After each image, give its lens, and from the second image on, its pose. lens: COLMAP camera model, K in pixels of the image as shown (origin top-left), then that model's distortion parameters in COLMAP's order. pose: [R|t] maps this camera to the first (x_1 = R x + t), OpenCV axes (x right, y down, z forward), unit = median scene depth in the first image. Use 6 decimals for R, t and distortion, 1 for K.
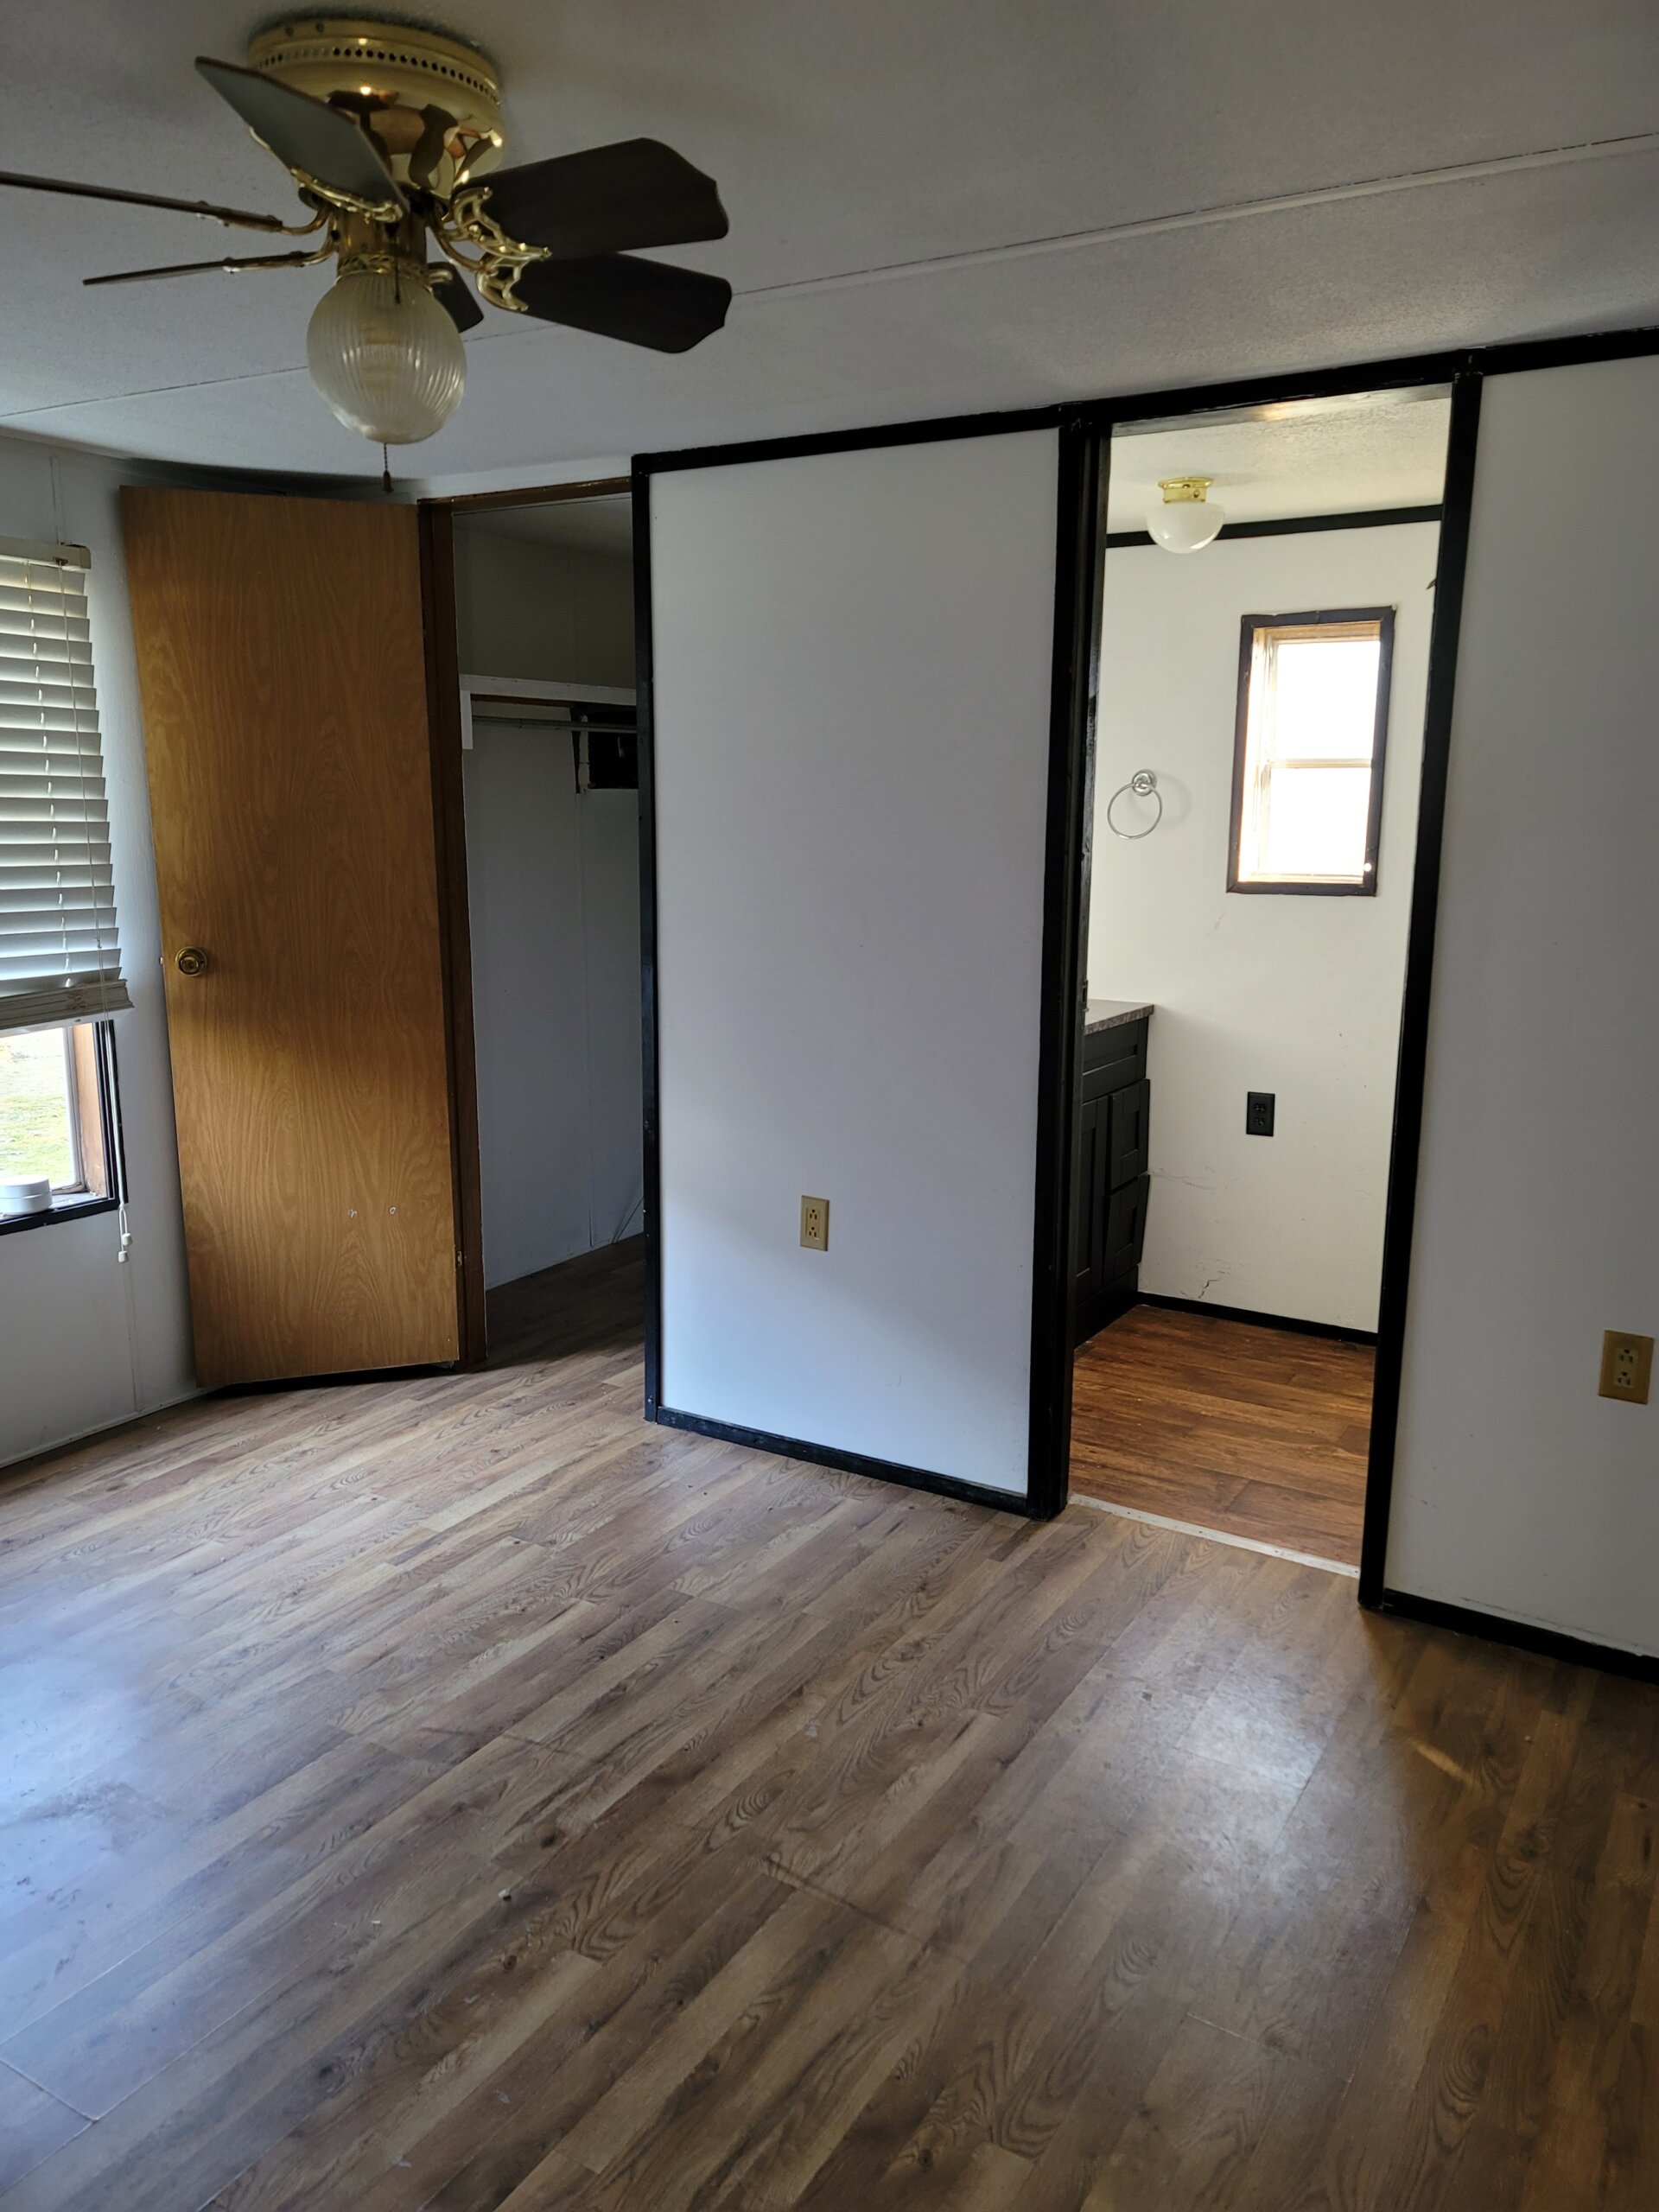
lens RADIAL K [[1644.6, 0, 821.0], [0, 1644.6, 1105.1], [0, 0, 1]] dist [0.069816, 0.005769]
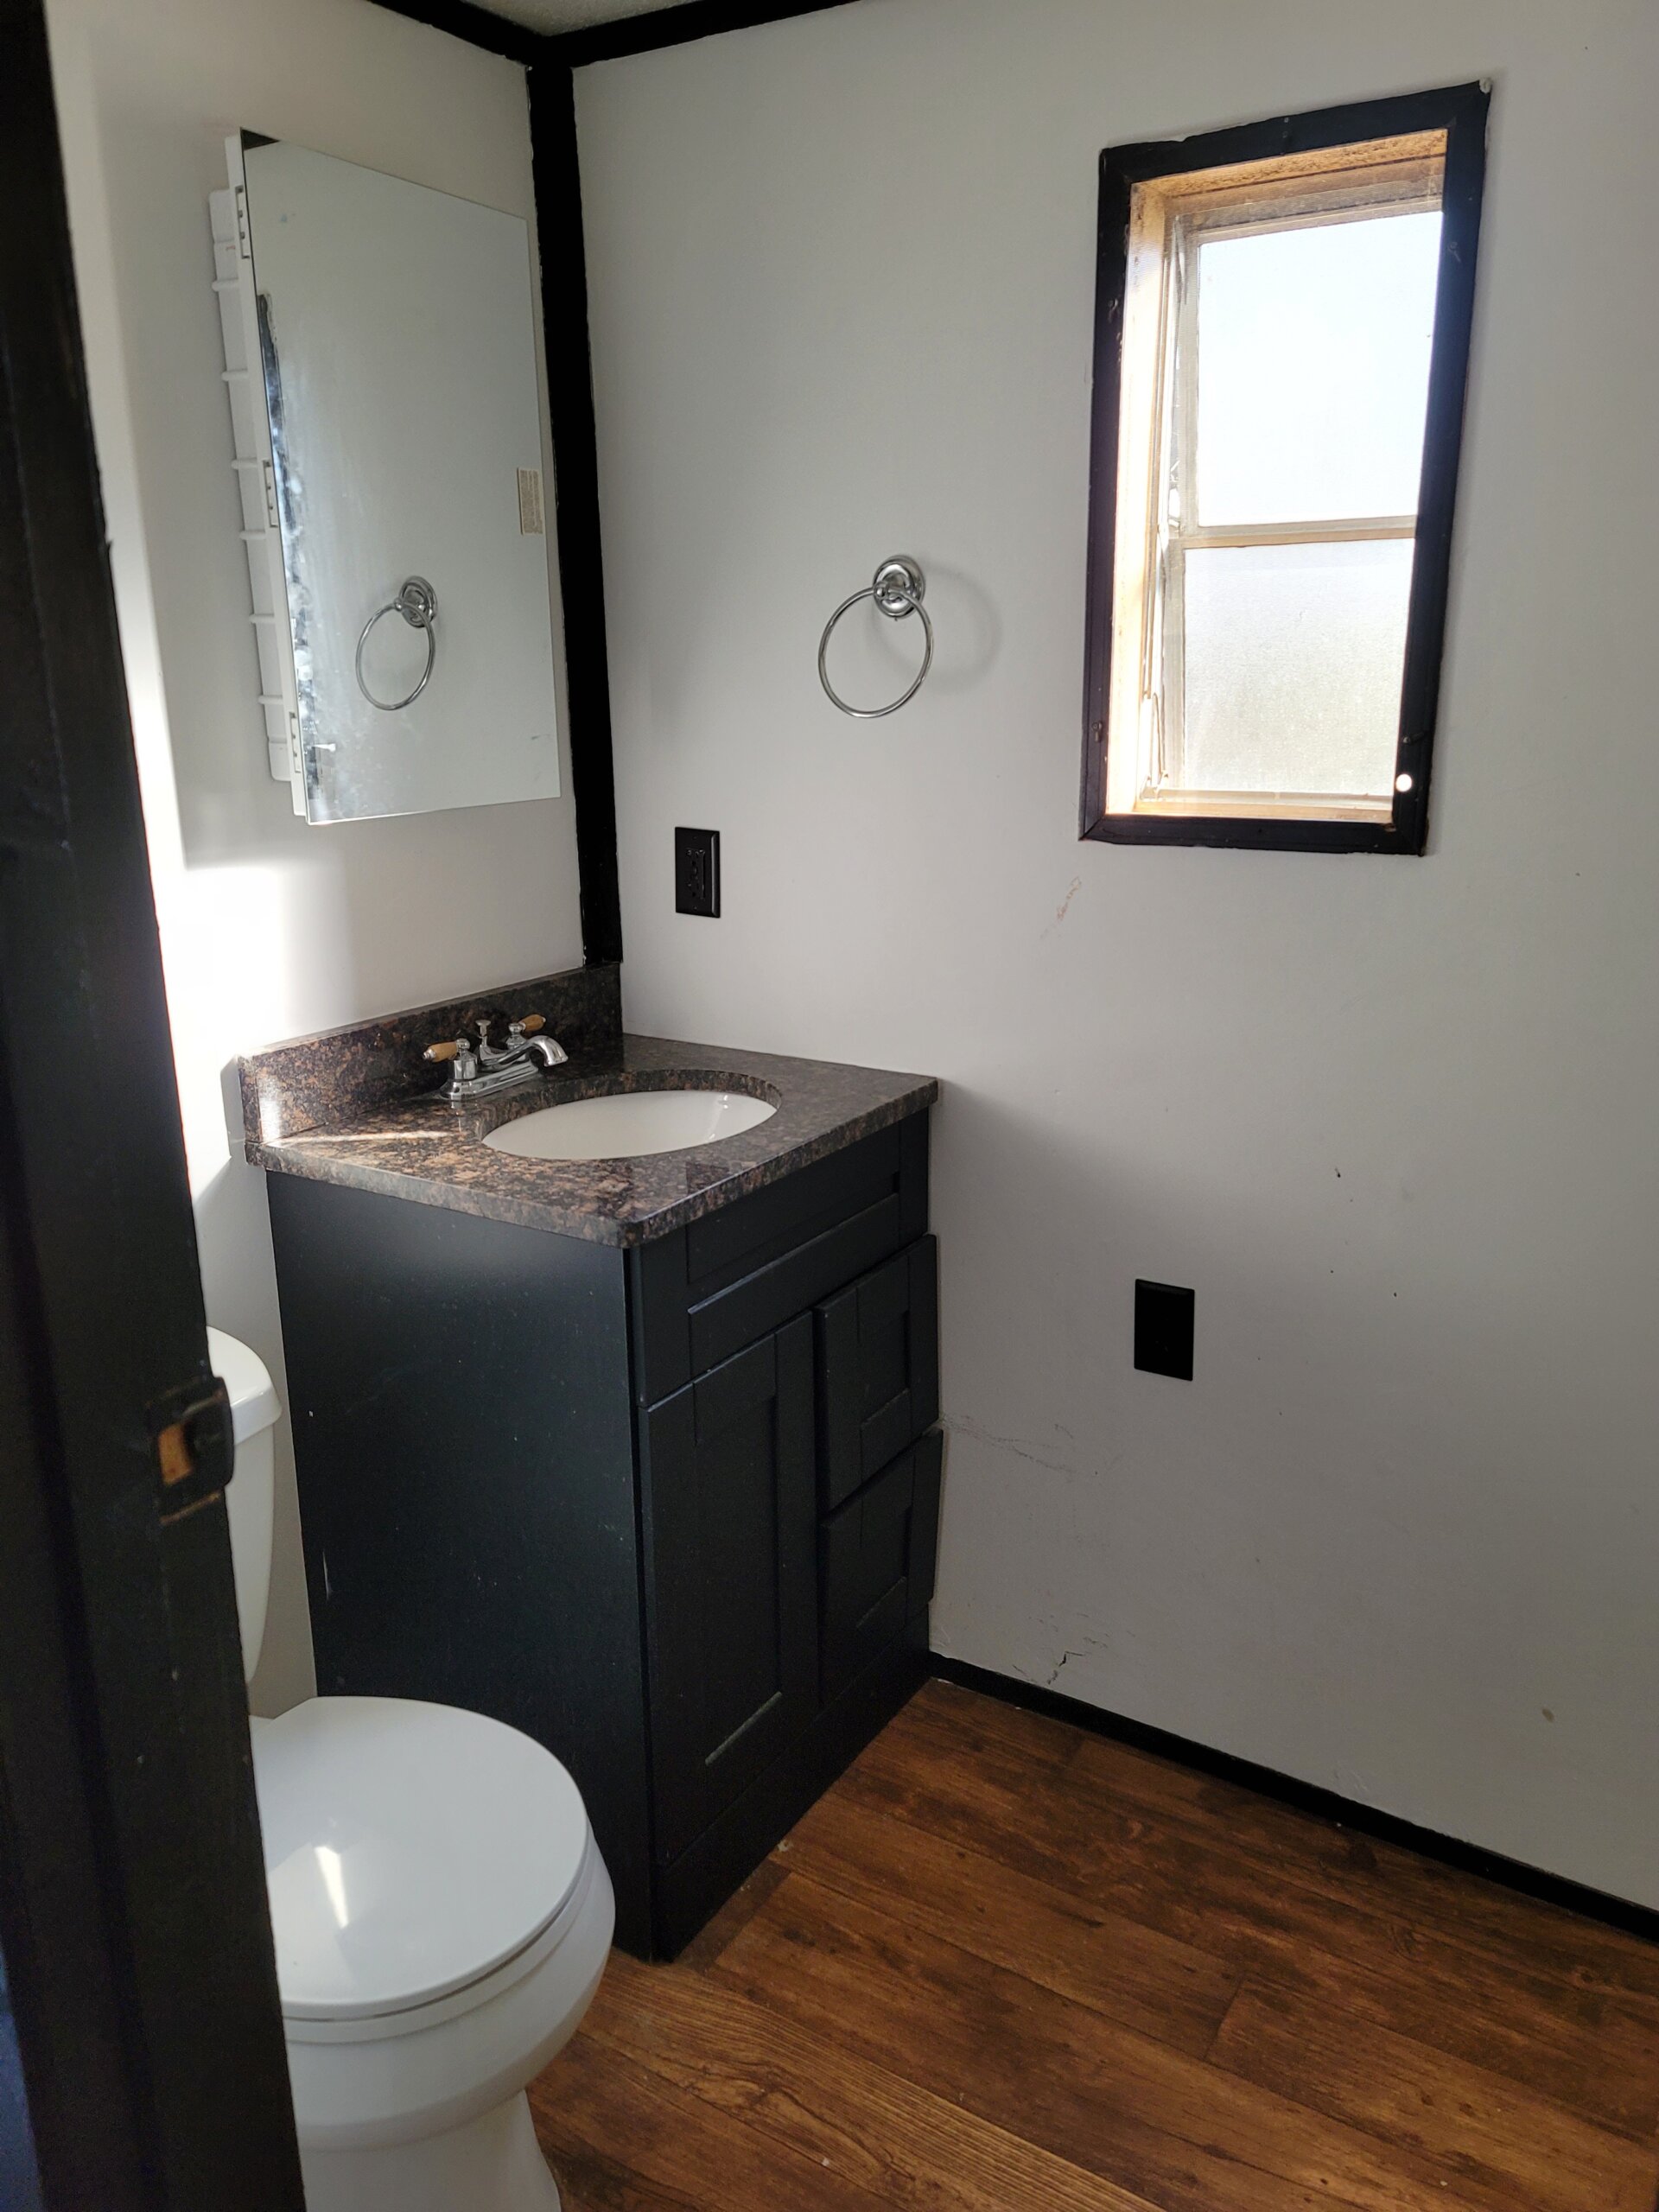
lens RADIAL K [[1644.6, 0, 833.1], [0, 1644.6, 1105.0], [0, 0, 1]] dist [0.069816, 0.005769]
pose [[0.999756, -0.017920, -0.012923, 0.184182], [0.018889, 0.996678, 0.079227, -0.094509], [0.011460, -0.079452, 0.996773, 0.557851]]
